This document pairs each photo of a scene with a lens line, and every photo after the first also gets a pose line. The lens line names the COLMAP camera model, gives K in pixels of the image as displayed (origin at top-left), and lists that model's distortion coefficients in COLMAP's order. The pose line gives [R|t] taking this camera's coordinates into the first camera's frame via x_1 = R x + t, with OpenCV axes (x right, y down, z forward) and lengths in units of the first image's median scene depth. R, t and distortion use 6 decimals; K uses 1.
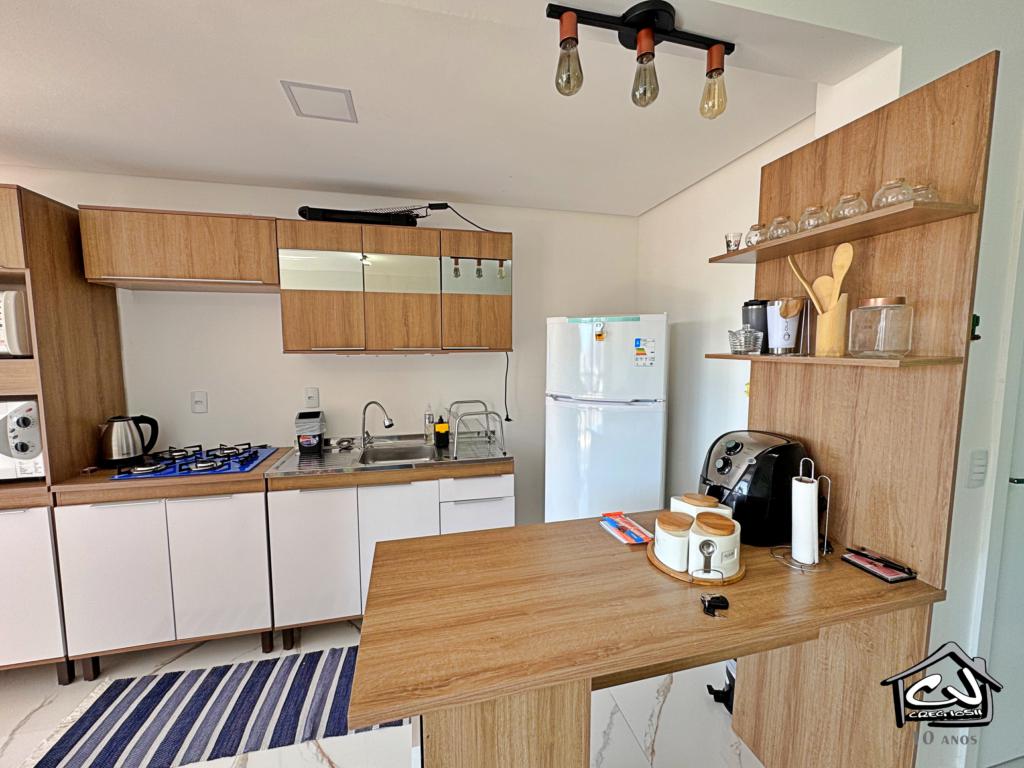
lens RADIAL K [[408.8, 0, 516.9], [0, 408.8, 383.0], [0, 0, 1]] dist [-0.001699, 0.000043]
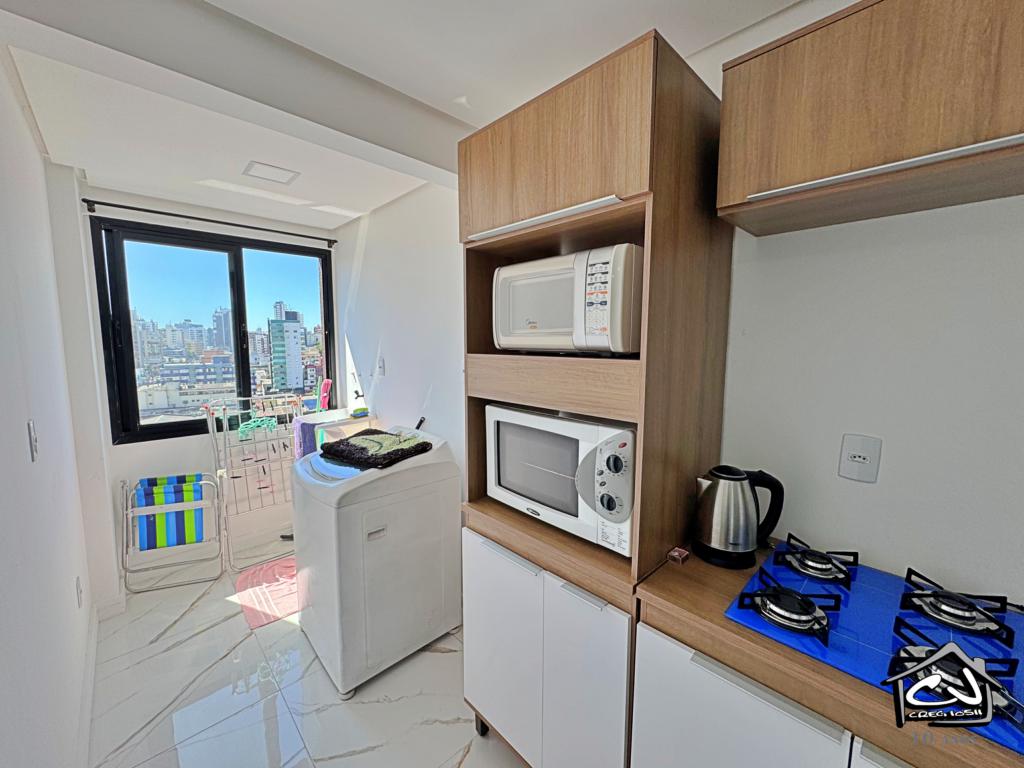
lens RADIAL K [[408.8, 0, 515.2], [0, 408.8, 384.8], [0, 0, 1]] dist [-0.001699, 0.000043]
pose [[0.508585, 0.097883, -0.855430, -0.771867], [-0.082047, 0.994505, 0.065017, -0.046117], [0.857094, 0.037119, 0.513822, 0.554769]]
